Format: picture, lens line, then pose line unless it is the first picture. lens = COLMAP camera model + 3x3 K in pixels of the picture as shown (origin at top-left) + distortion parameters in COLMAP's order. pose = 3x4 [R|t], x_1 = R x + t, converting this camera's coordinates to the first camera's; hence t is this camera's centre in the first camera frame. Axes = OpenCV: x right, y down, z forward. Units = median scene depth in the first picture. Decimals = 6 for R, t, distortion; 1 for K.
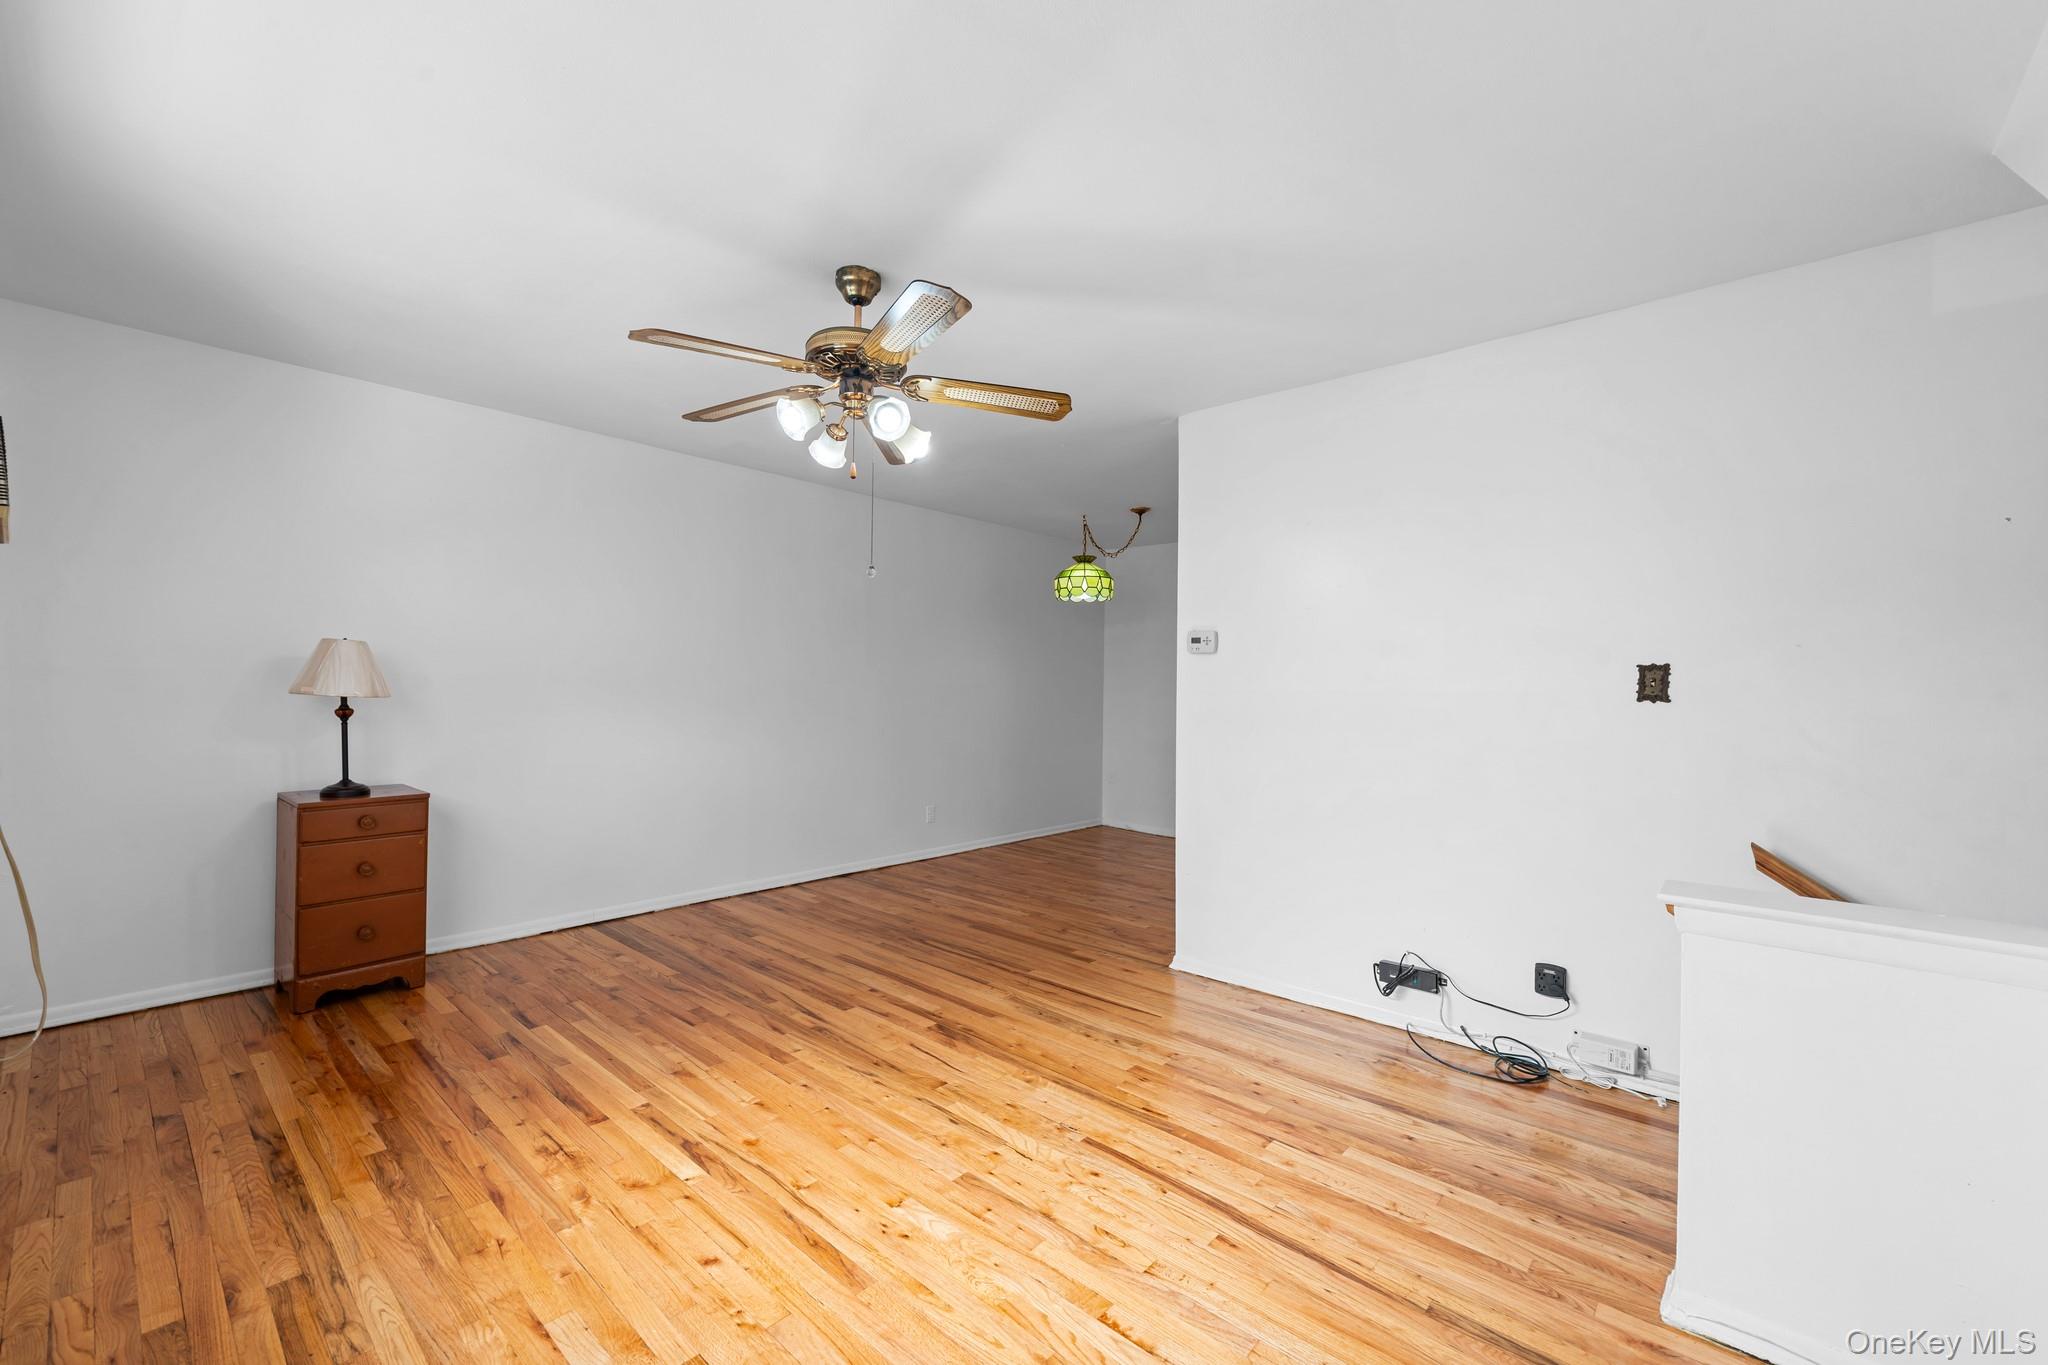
lens RADIAL K [[838.1, 0, 1020.6], [0, 838.1, 681.5], [0, 0, 1]] dist [-0.000495, -0.000099]
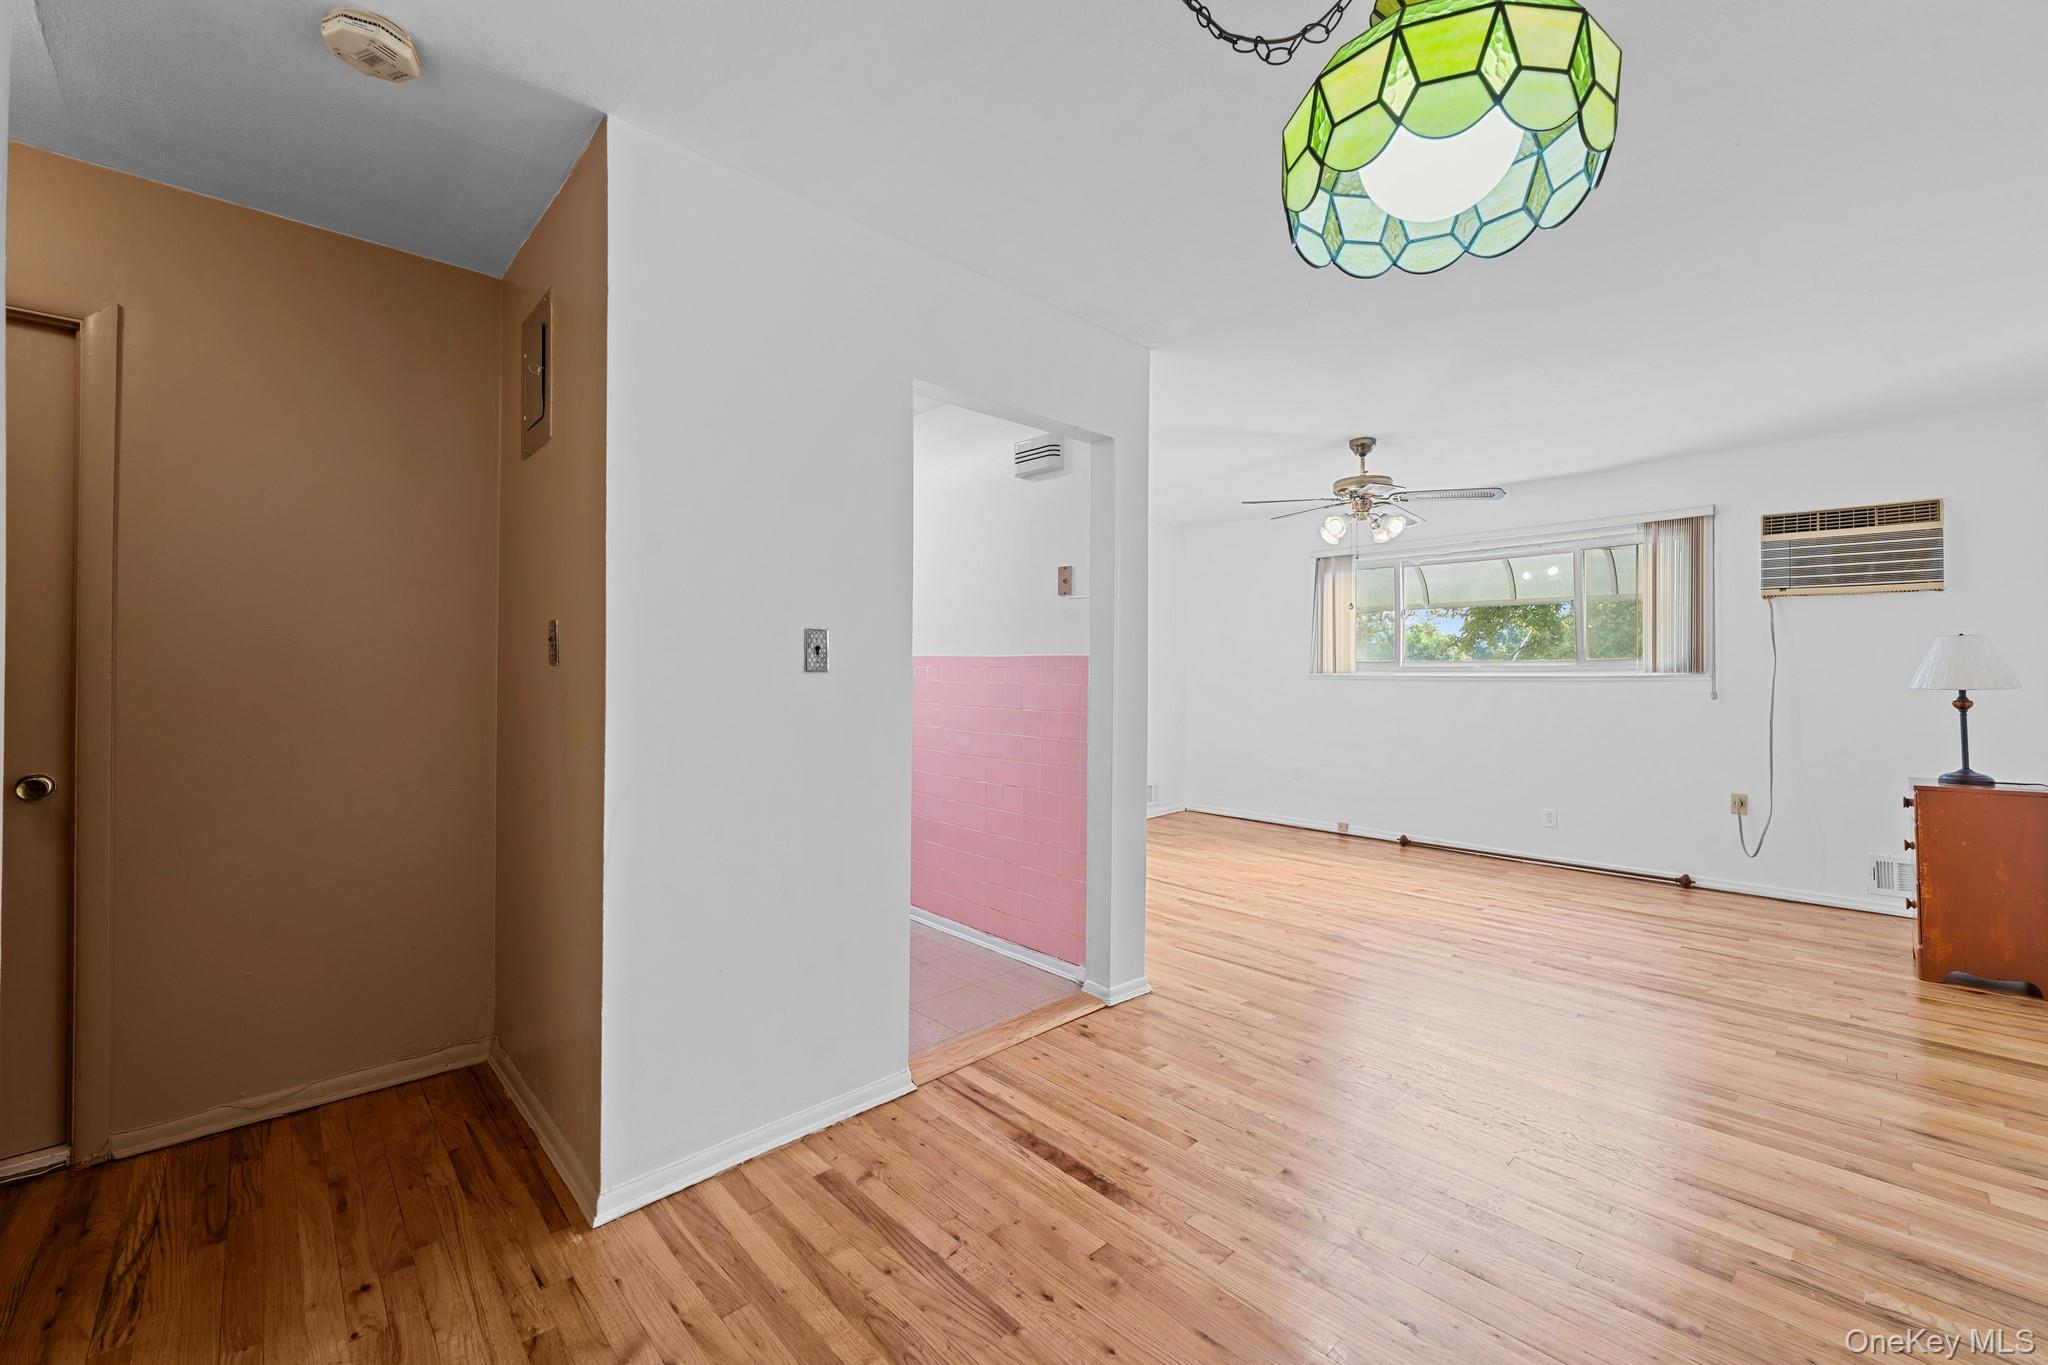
lens RADIAL K [[829.0, 0, 1027.0], [0, 829.0, 663.8], [0, 0, 1]] dist [0.000078, -0.000175]
pose [[-0.996278, -0.017953, 0.084313, 0.320605], [-0.019264, 0.999706, -0.014755, 0.028105], [-0.084023, -0.016325, -0.996330, 2.484598]]
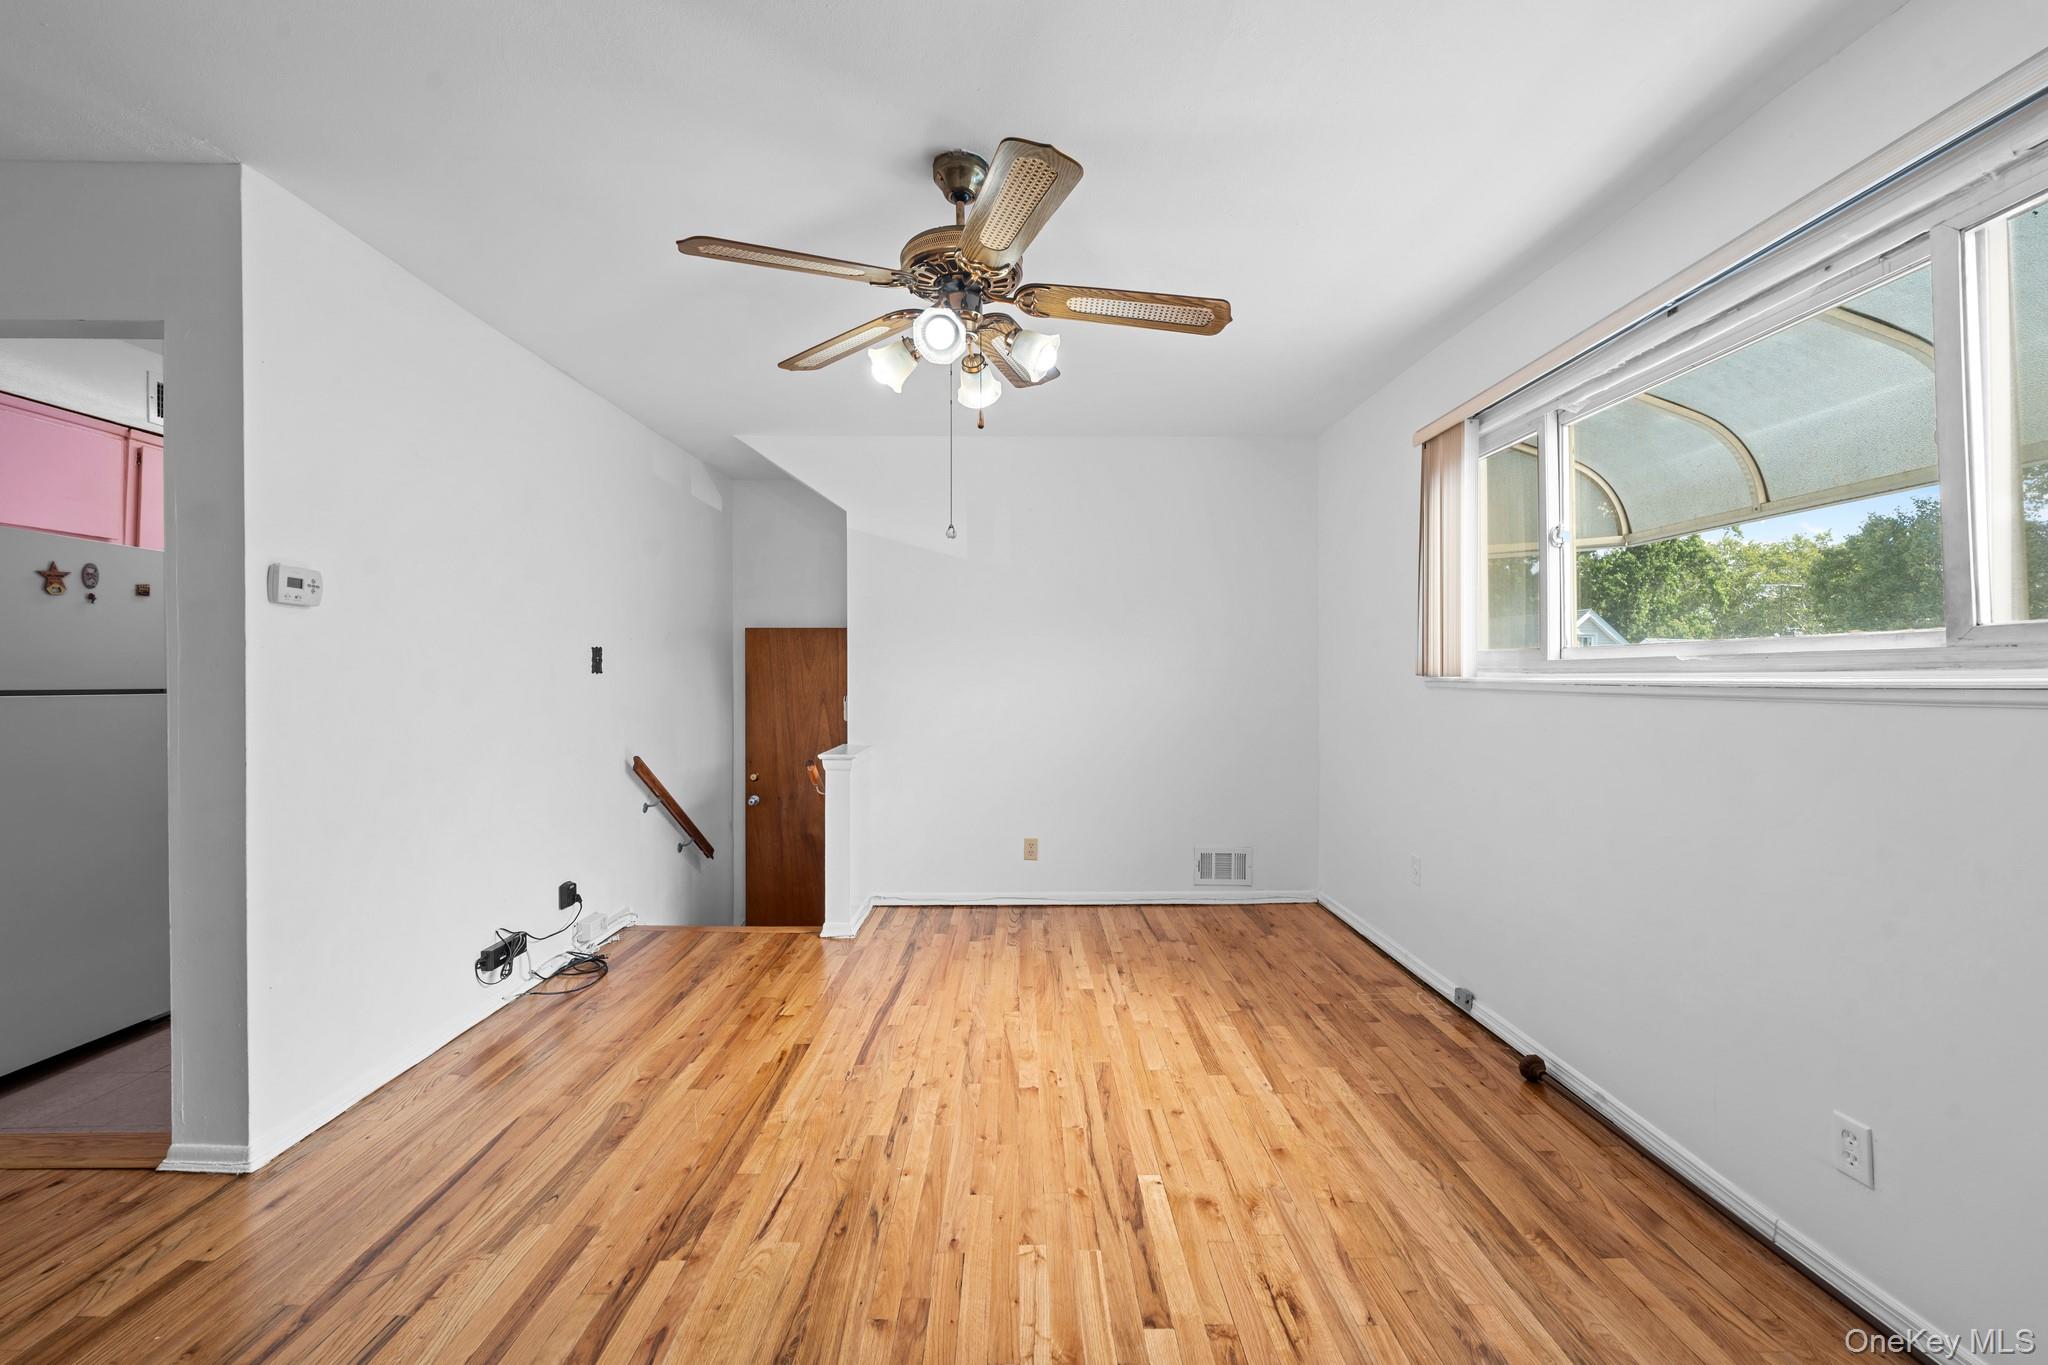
lens RADIAL K [[824.2, 0, 1020.0], [0, 824.2, 679.9], [0, 0, 1]] dist [-0.000813, -0.000387]
pose [[-0.670554, -0.021822, 0.741540, -0.736009], [-0.016536, 0.999759, 0.014469, 0.003251], [-0.741676, -0.002560, -0.670753, 1.317179]]
